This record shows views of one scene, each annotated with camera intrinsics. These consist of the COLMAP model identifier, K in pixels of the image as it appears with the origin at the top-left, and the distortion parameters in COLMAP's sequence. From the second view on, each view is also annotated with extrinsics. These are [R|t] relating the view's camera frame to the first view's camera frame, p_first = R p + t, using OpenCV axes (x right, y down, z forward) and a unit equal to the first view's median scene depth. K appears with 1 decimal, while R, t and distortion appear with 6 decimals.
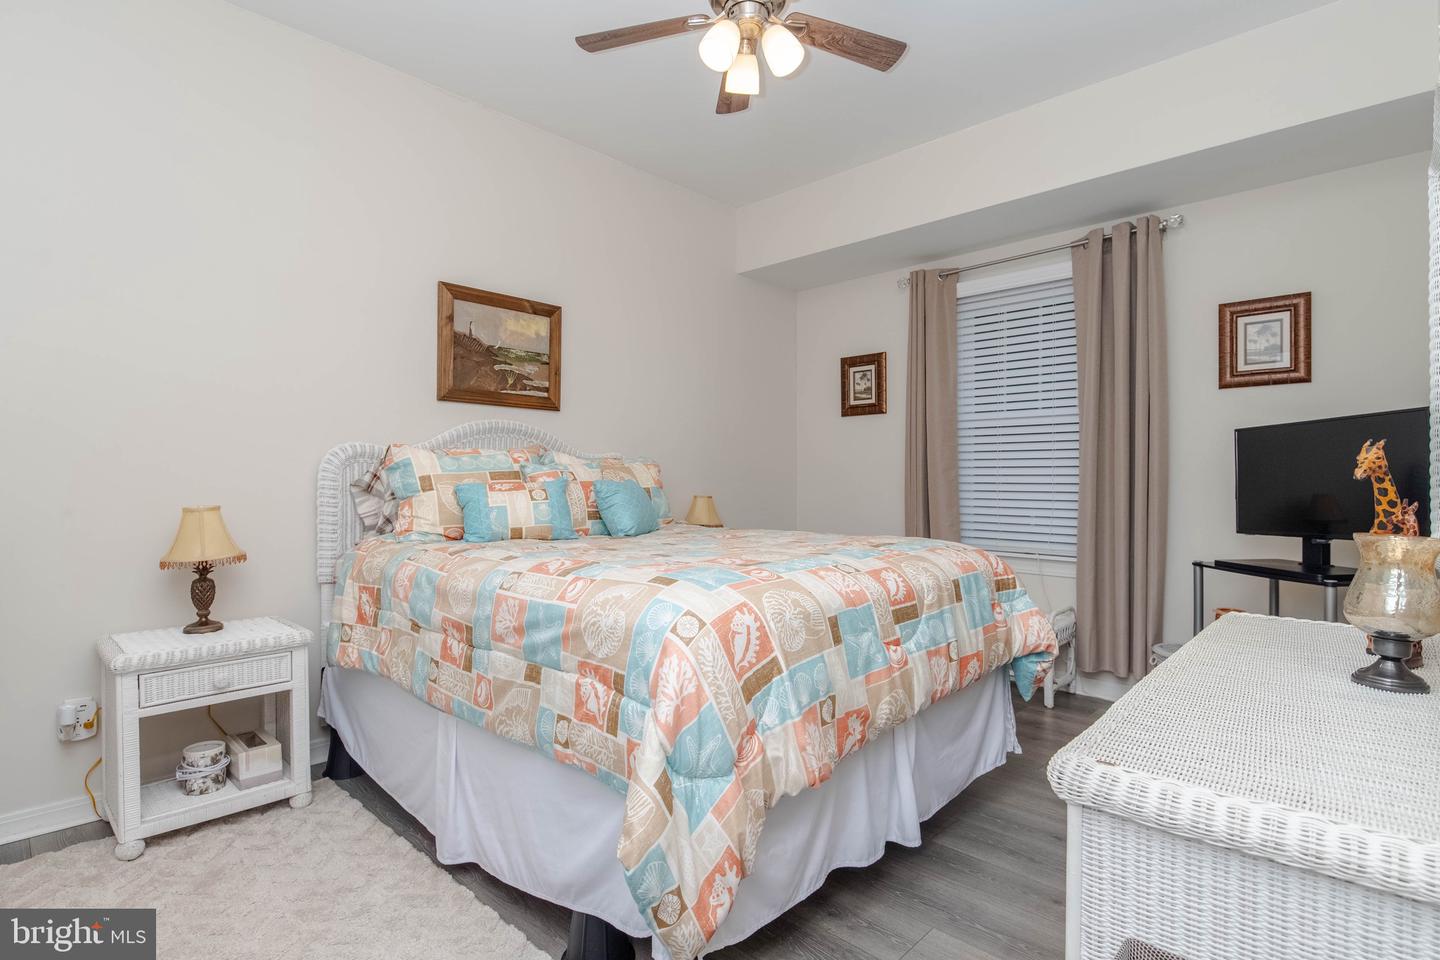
lens RADIAL K [[711.1, 0, 725.4], [0, 711.1, 481.5], [0, 0, 1]] dist [0.001285, -0.008553]
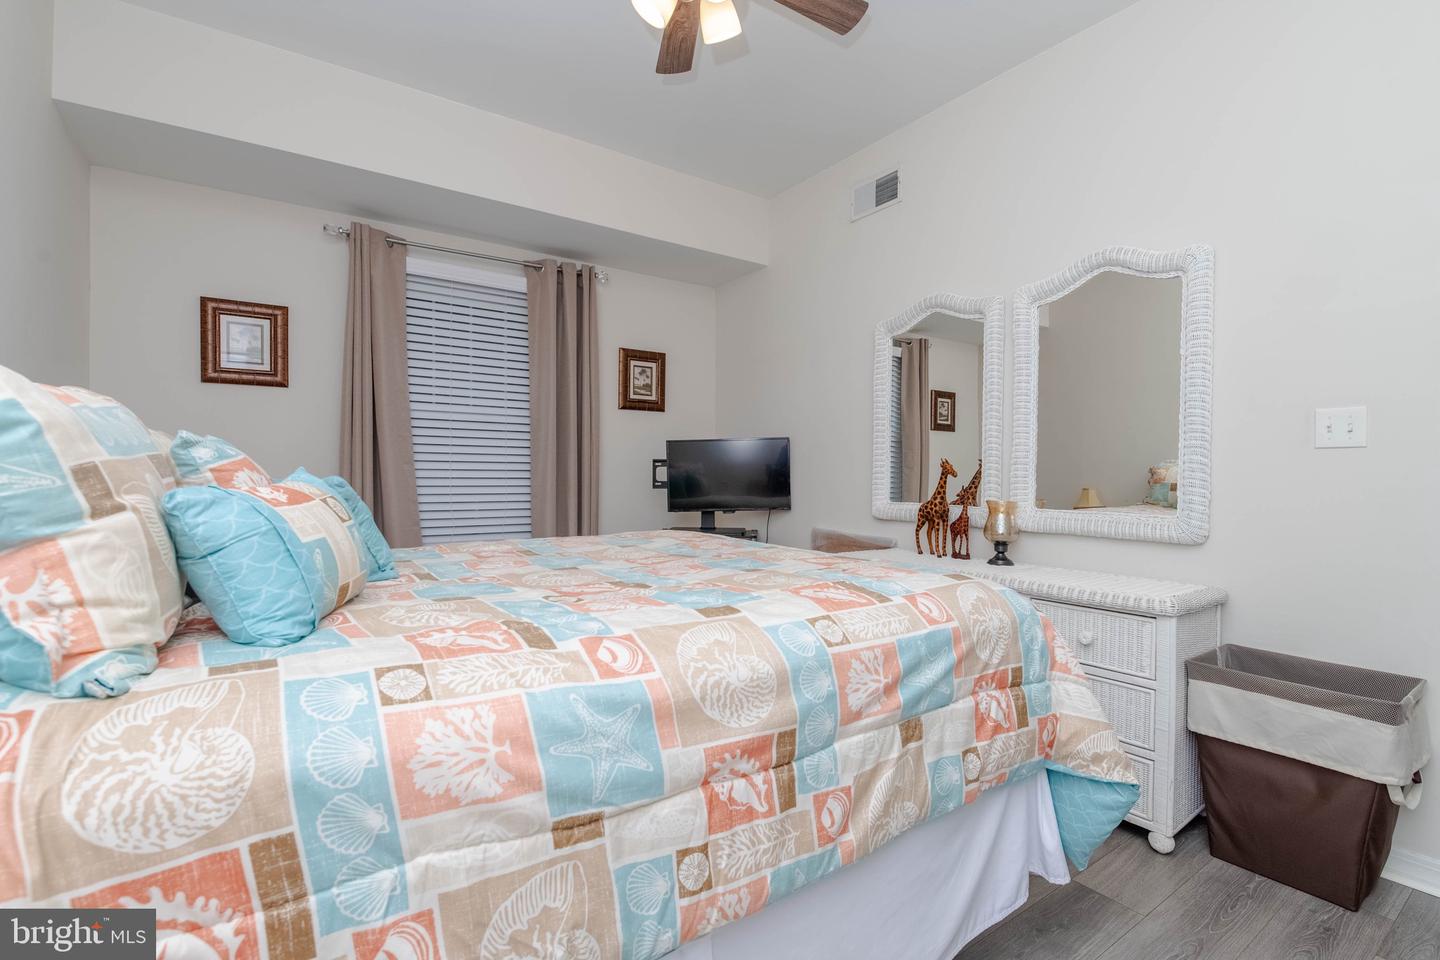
lens RADIAL K [[689.3, 0, 721.5], [0, 689.3, 454.7], [0, 0, 1]] dist [-0.003595, -0.000532]
pose [[0.178506, 0.029365, 0.983500, -0.532485], [-0.001141, 0.999560, -0.029637, -0.004657], [-0.983938, 0.004168, 0.178461, 0.539861]]
